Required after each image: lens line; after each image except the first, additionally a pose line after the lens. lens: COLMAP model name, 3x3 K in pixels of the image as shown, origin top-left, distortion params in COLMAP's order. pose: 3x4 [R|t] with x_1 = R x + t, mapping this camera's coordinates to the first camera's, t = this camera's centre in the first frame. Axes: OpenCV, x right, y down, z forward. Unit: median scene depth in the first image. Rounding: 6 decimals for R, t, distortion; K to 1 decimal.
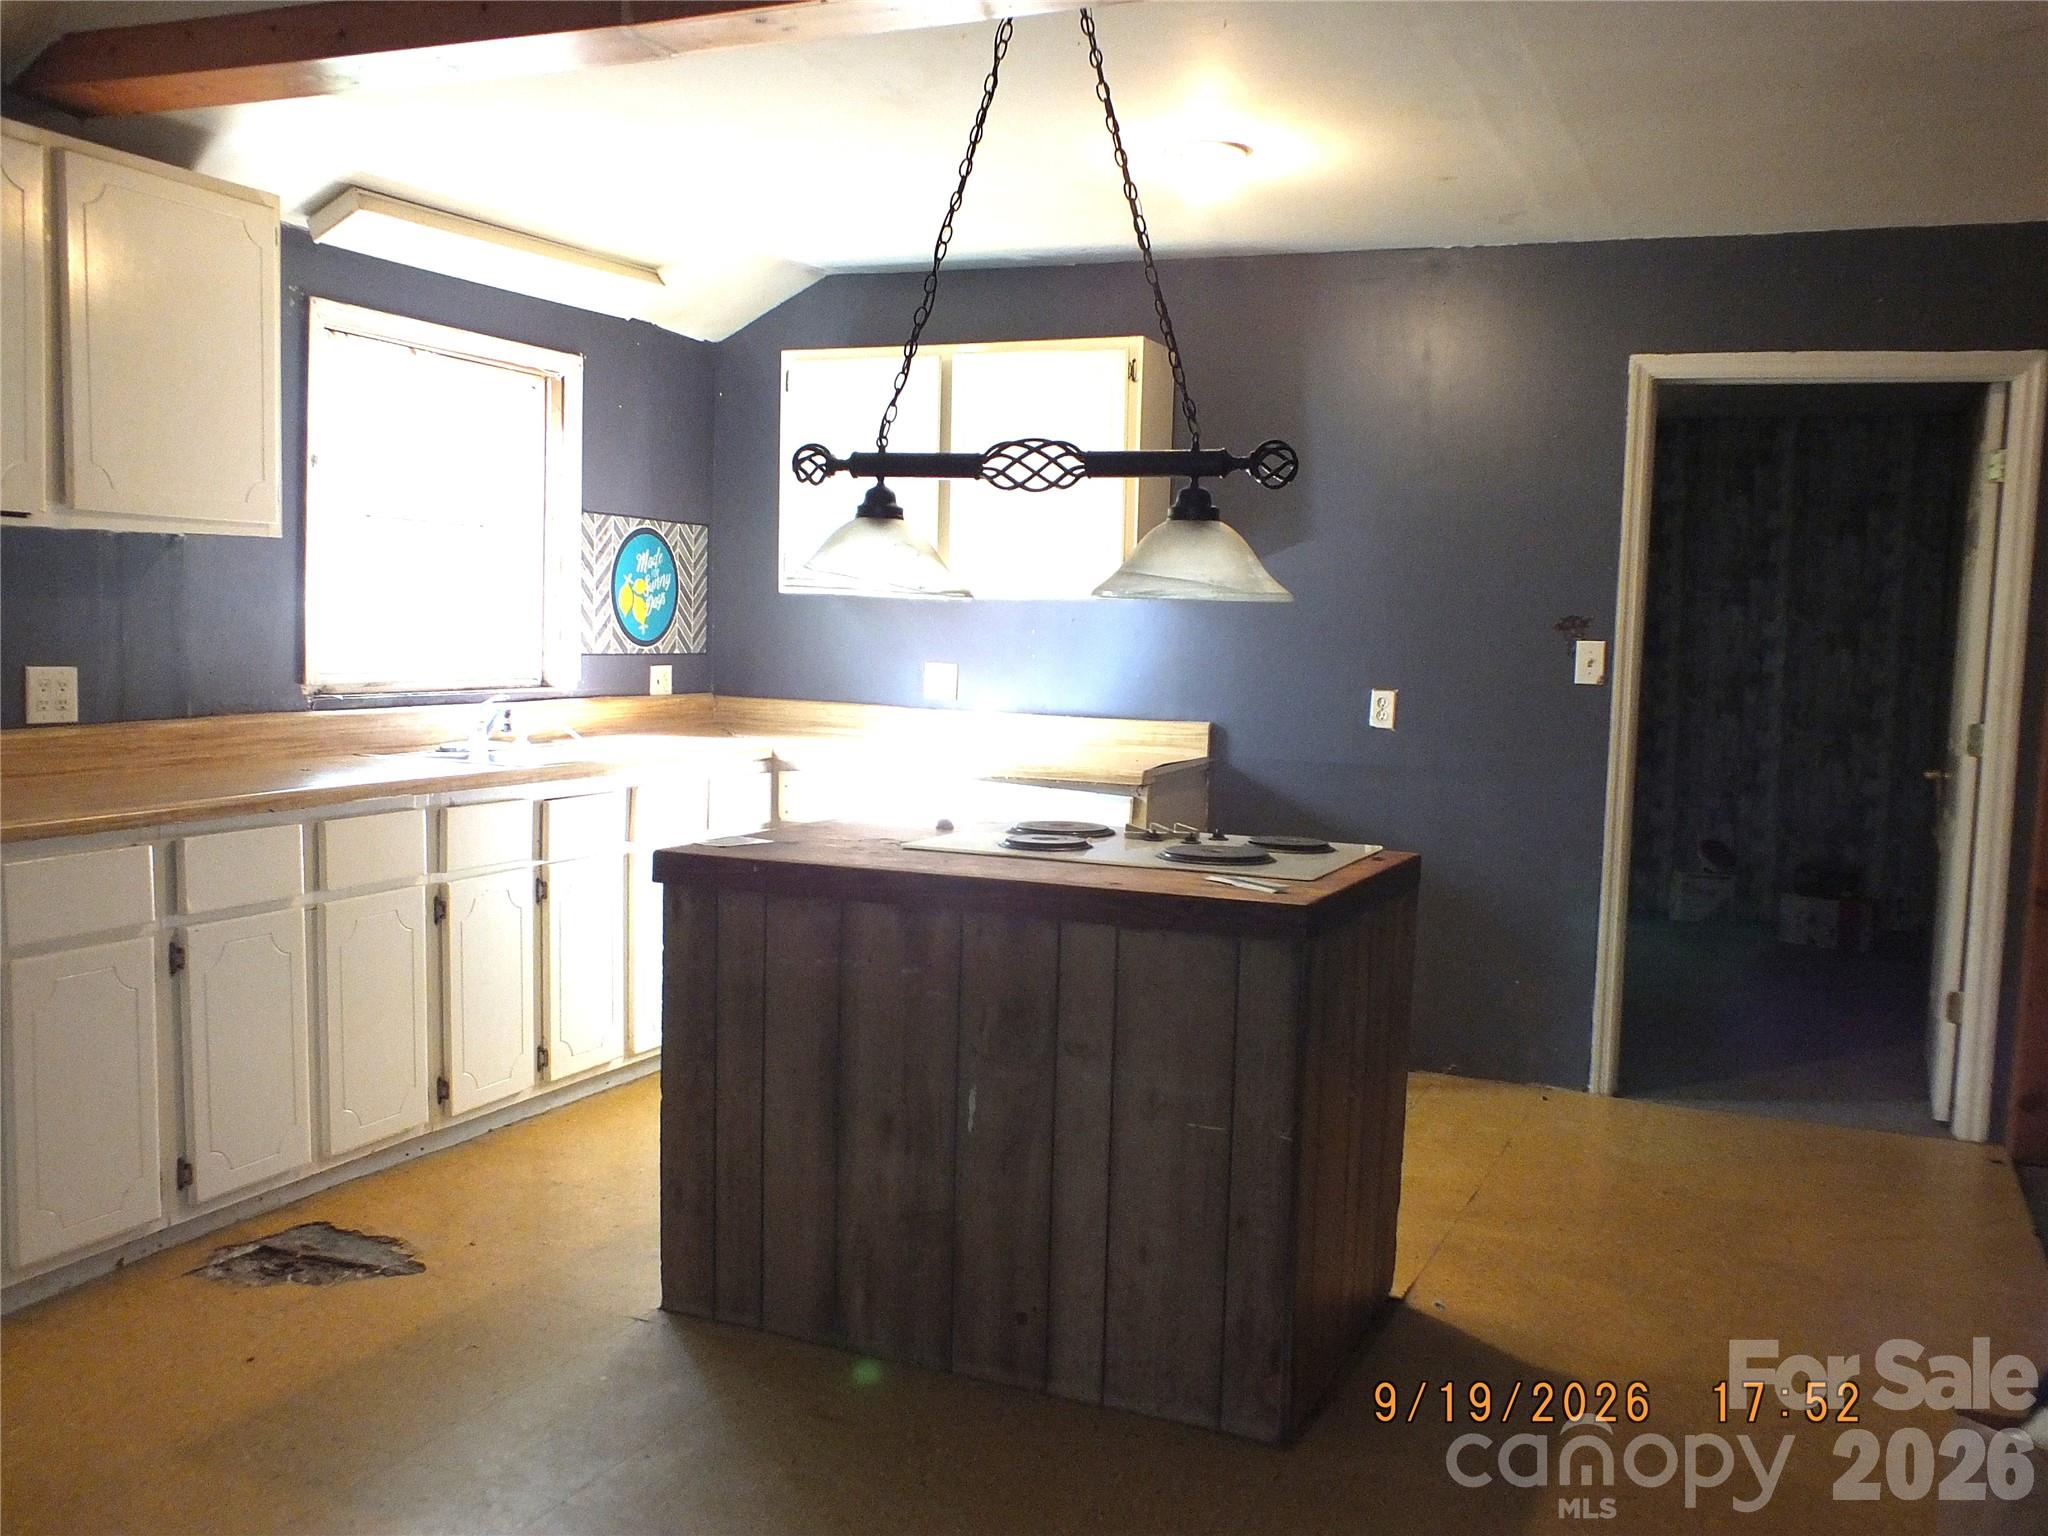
lens RADIAL K [[1886.4, 0, 1024.0], [0, 1886.4, 768.0], [0, 0, 1]] dist [-0.000570, 0.009415]
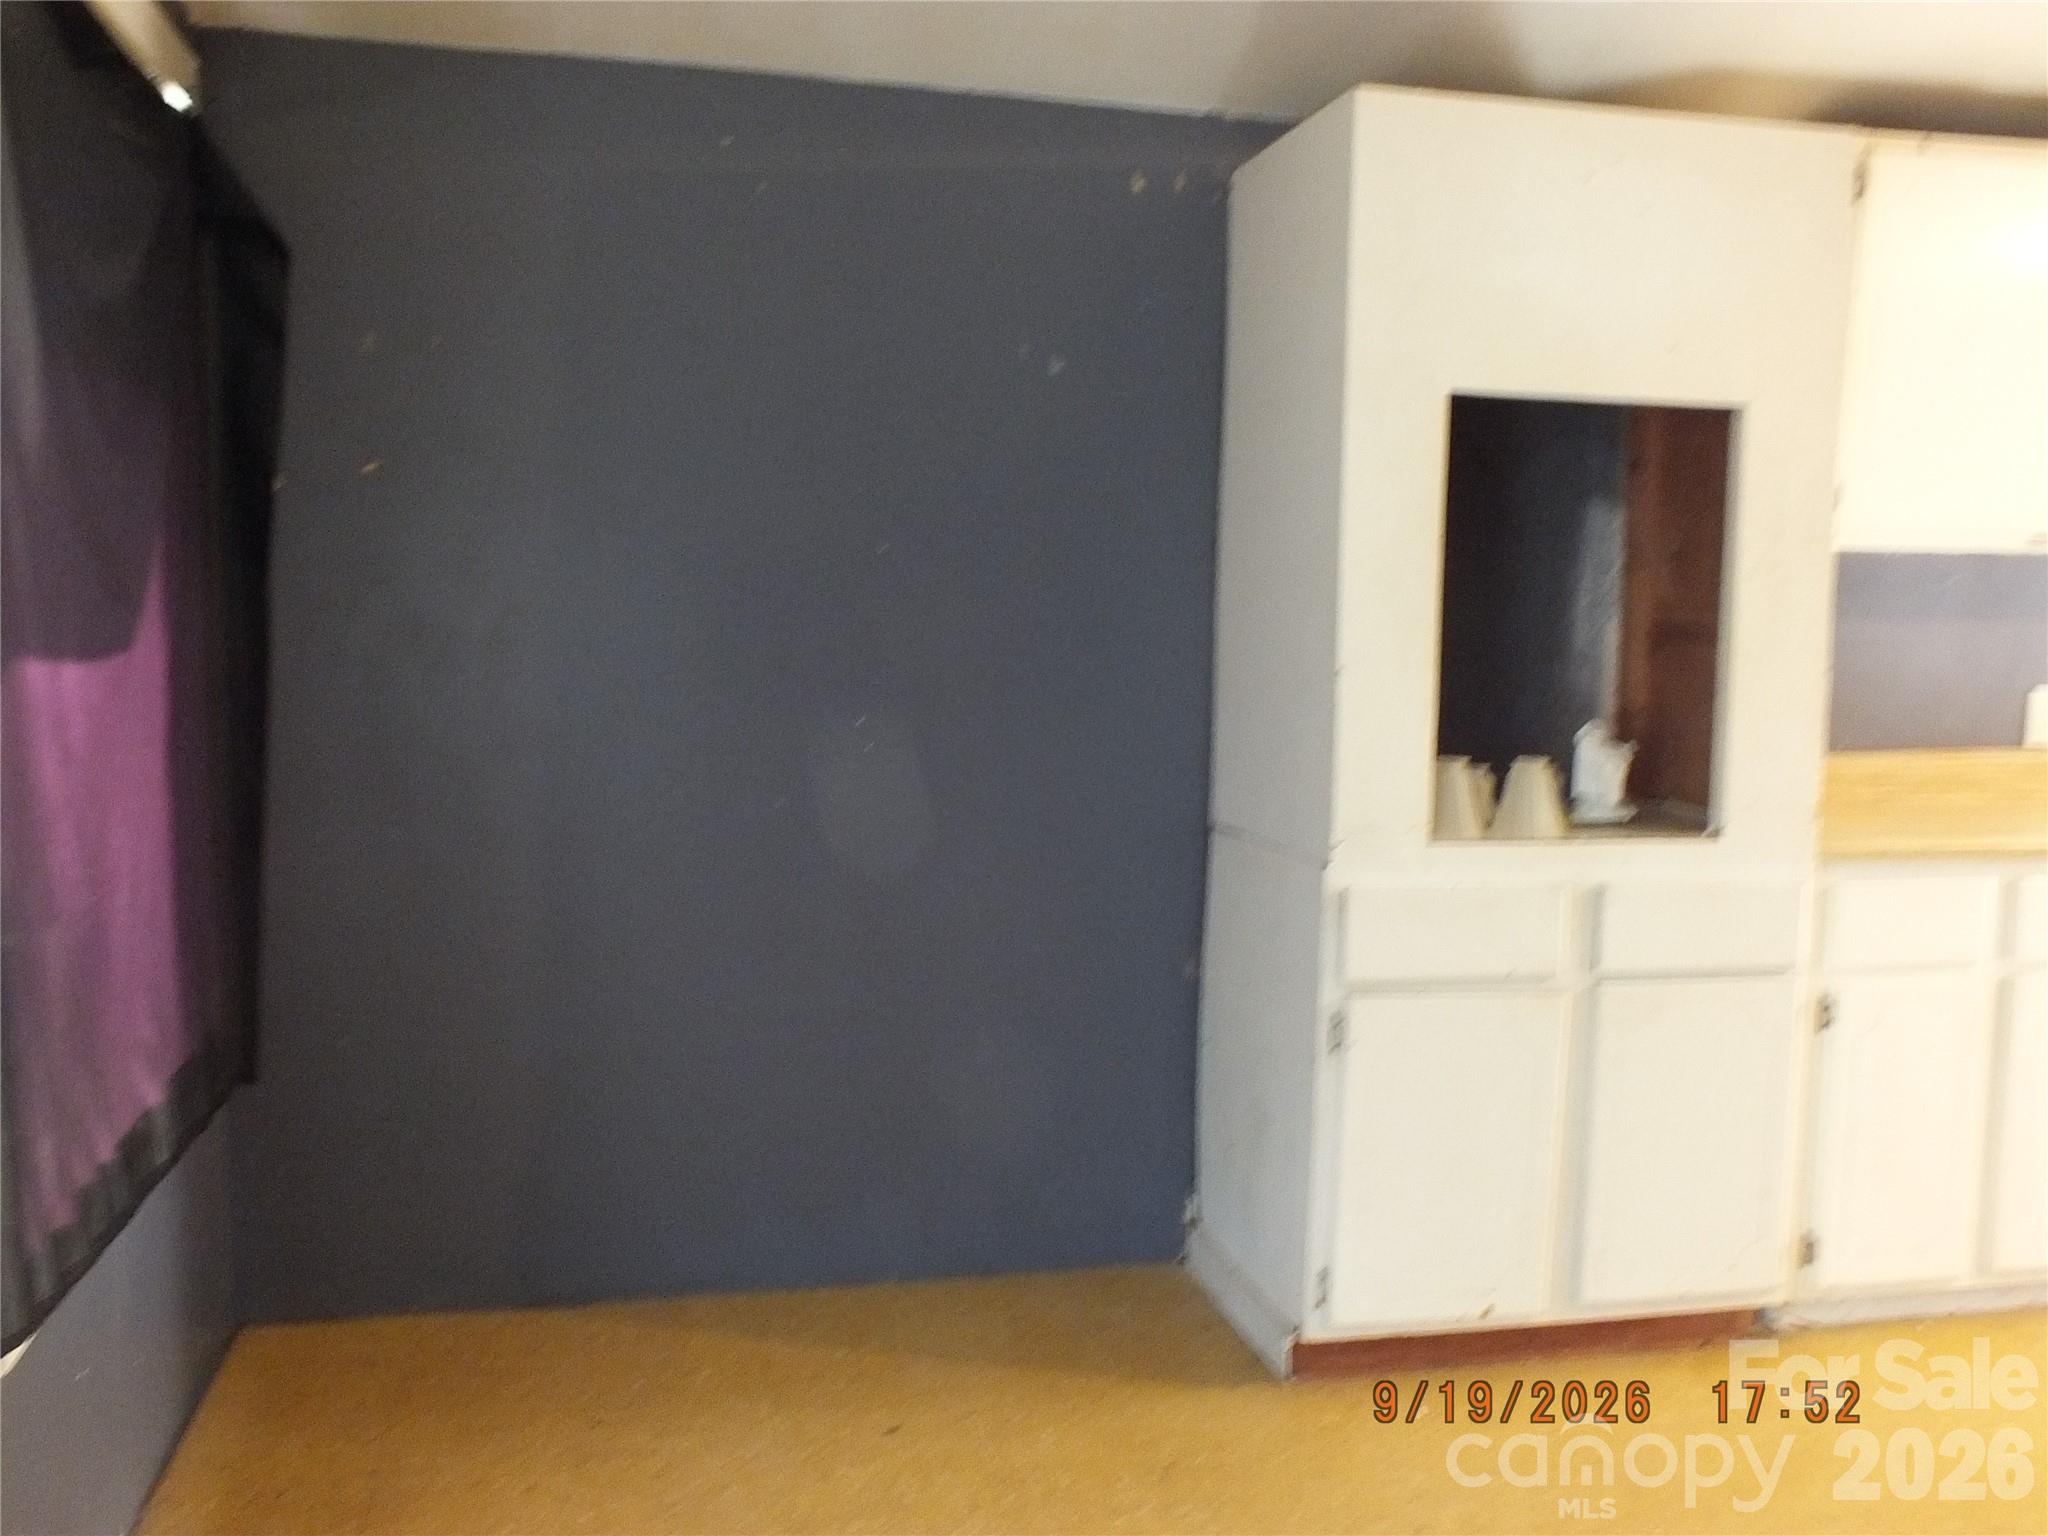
lens RADIAL K [[1886.4, 0, 1024.0], [0, 1886.4, 768.0], [0, 0, 1]] dist [-0.000570, 0.009415]
pose [[0.578718, 0.057561, -0.813494, 0.059574], [-0.067722, 0.997453, 0.022401, -0.010382], [0.812711, 0.042127, 0.581142, 0.139888]]
